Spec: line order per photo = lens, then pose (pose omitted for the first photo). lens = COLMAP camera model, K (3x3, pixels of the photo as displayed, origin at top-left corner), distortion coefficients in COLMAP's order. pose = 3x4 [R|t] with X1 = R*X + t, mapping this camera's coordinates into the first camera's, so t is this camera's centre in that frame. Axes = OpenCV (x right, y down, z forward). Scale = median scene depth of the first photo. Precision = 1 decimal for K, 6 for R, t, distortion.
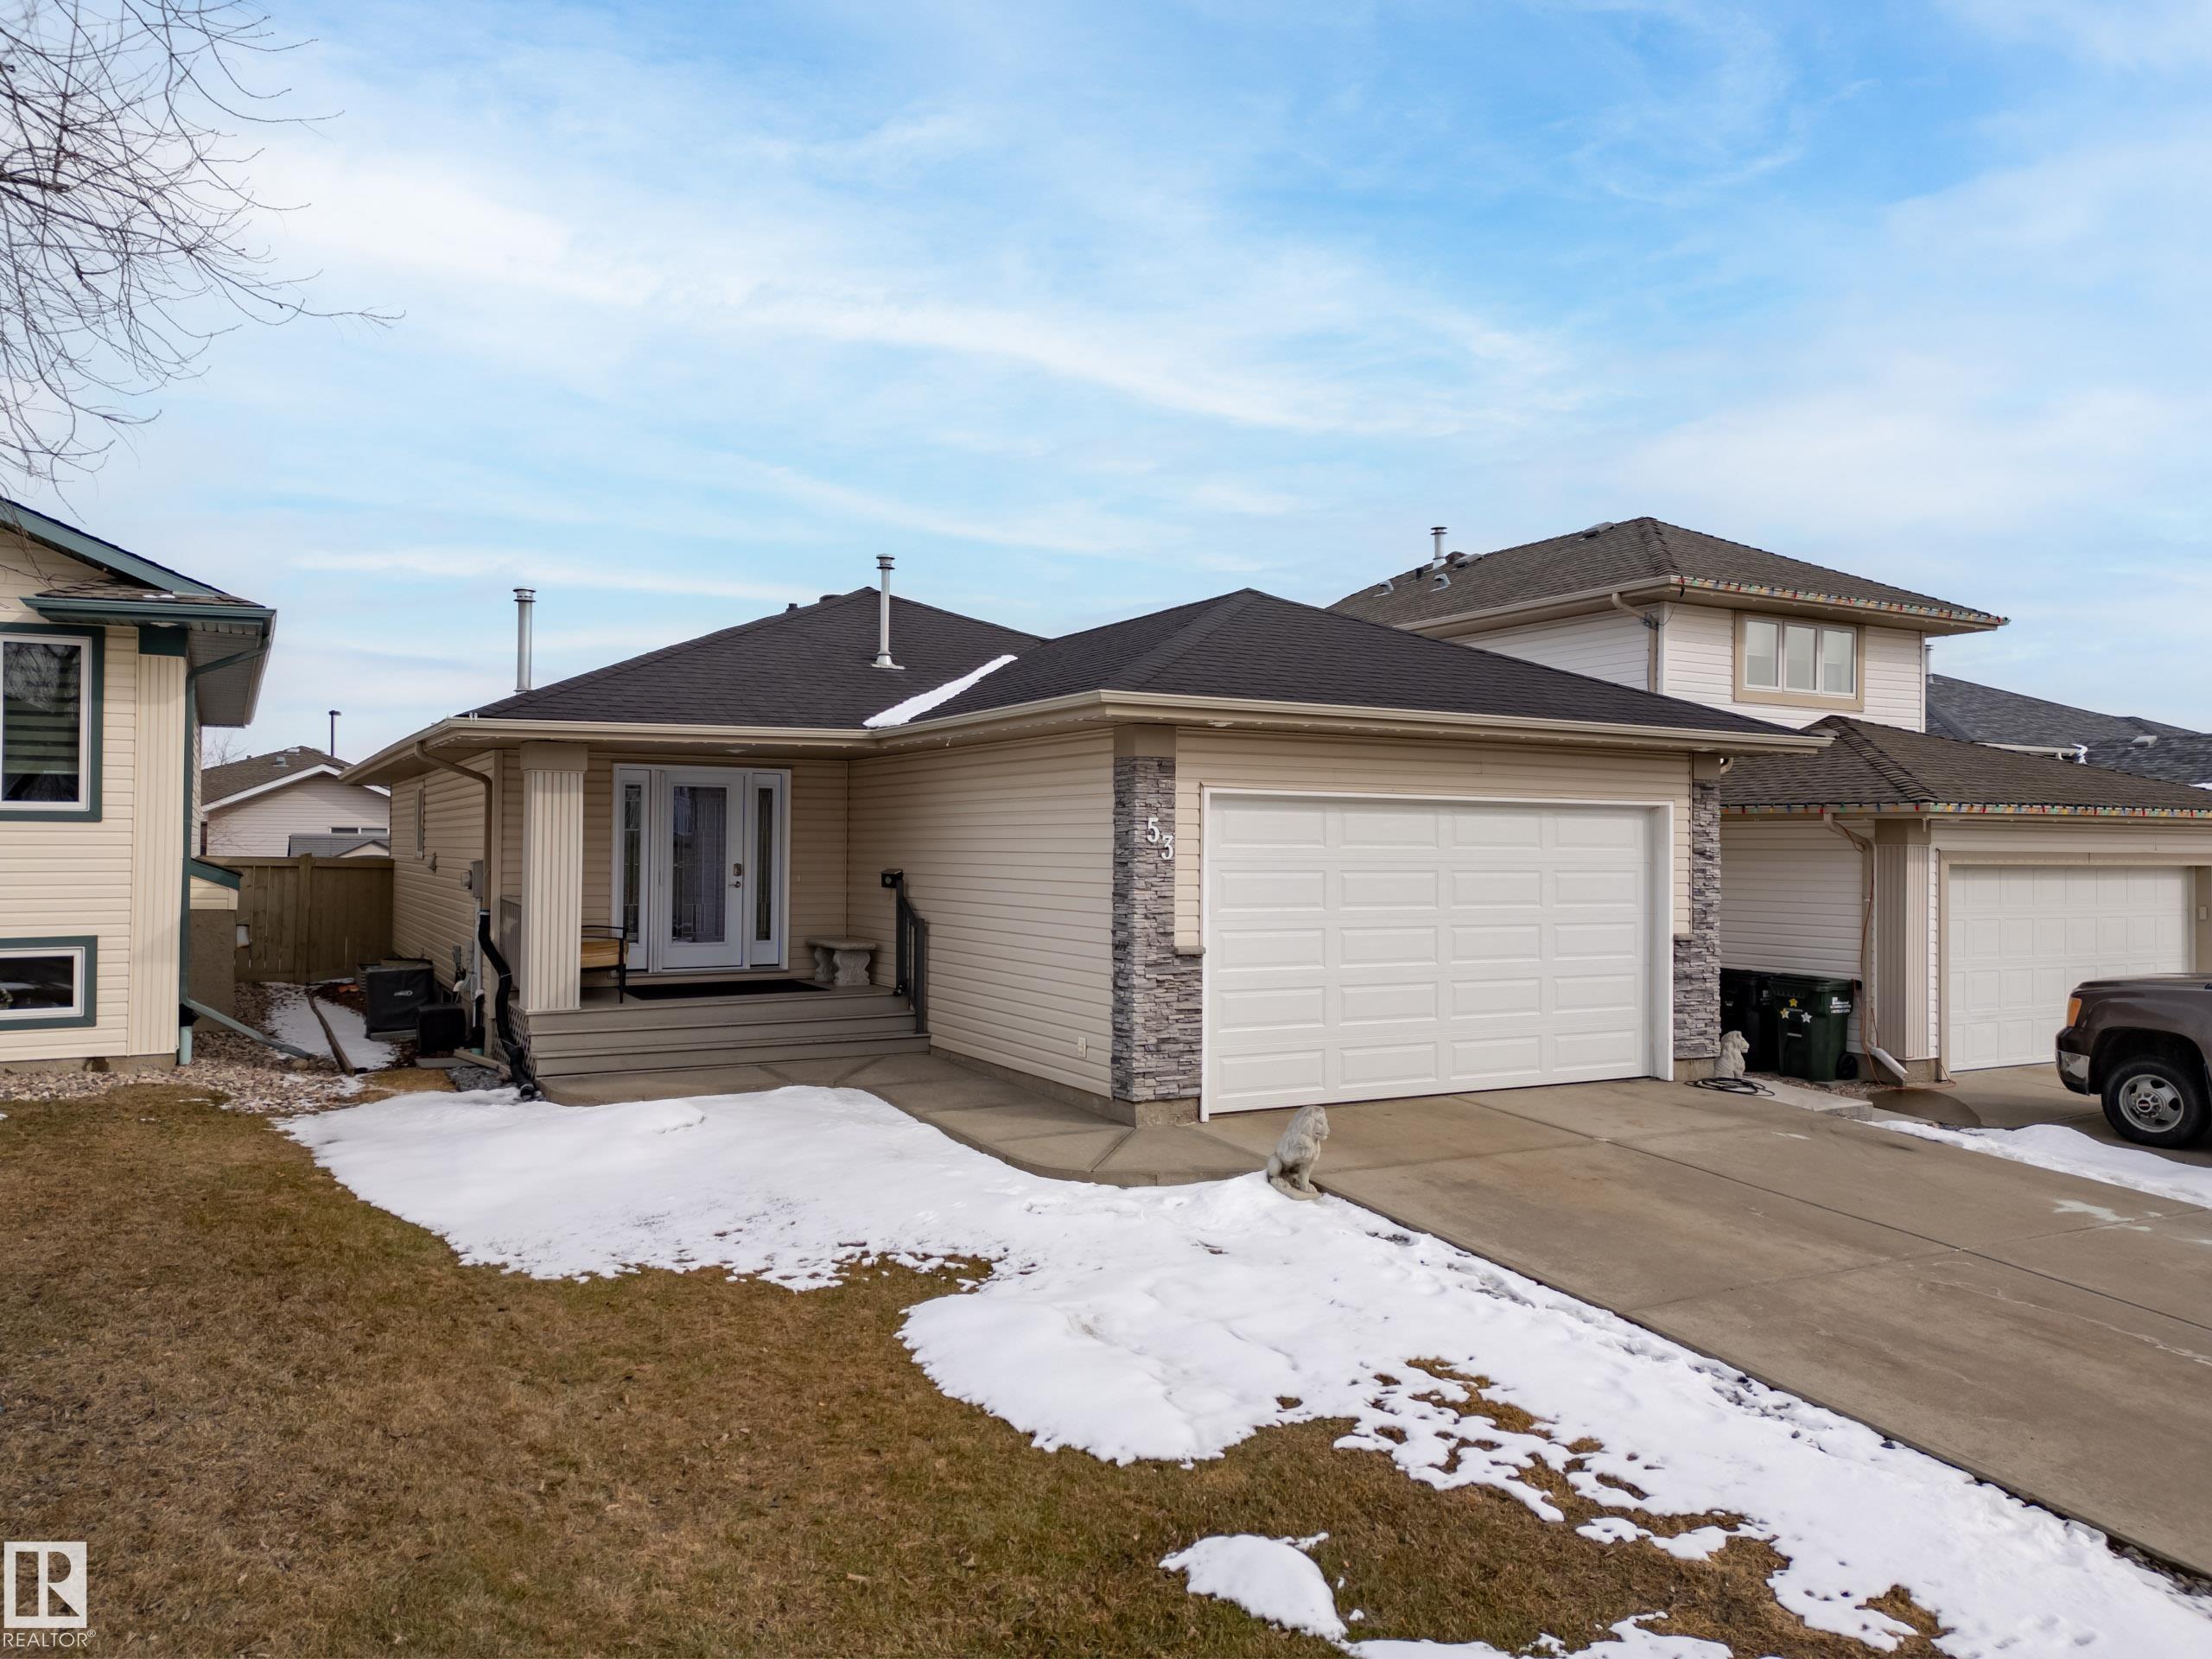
lens RADIAL K [[1554.9, 0, 1088.8], [0, 1554.9, 829.7], [0, 0, 1]] dist [0.097499, -0.104438]
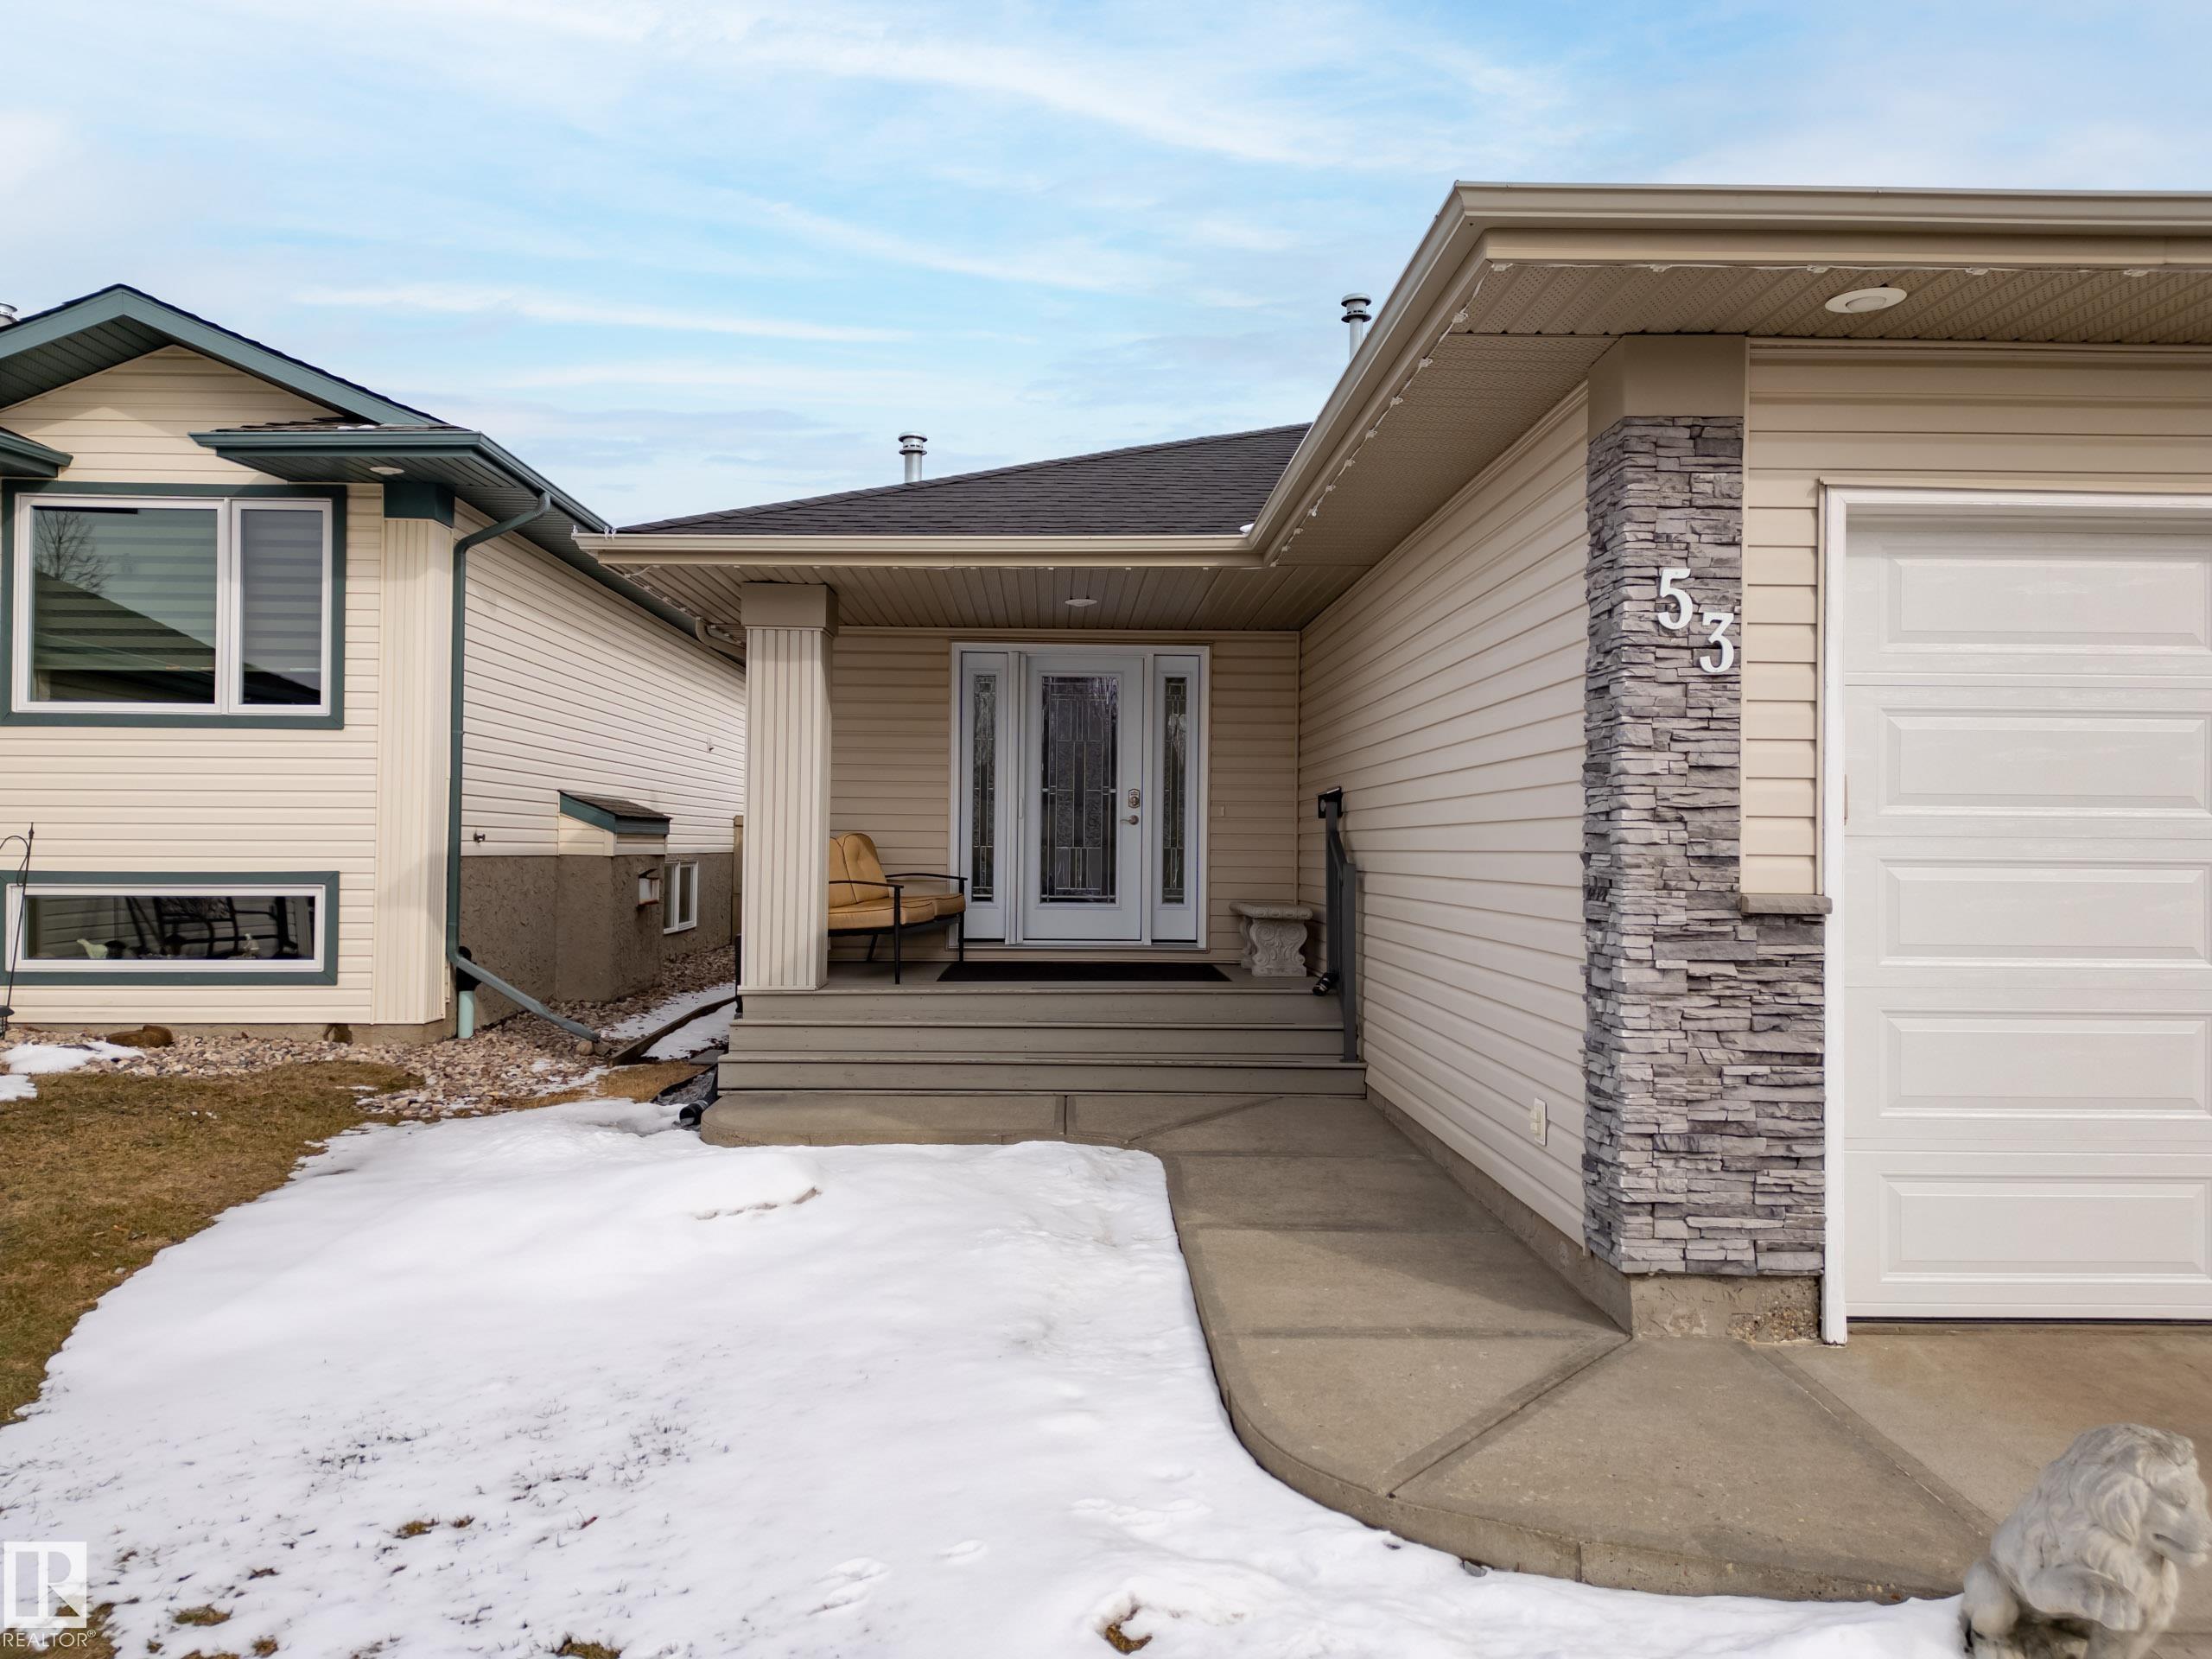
lens RADIAL K [[1554.9, 0, 1088.8], [0, 1554.9, 829.7], [0, 0, 1]] dist [0.097499, -0.104438]
pose [[0.891353, -0.003118, -0.453300, 0.088184], [0.001573, 0.999992, -0.003785, 0.059261], [0.453308, 0.002660, 0.891350, 0.556863]]
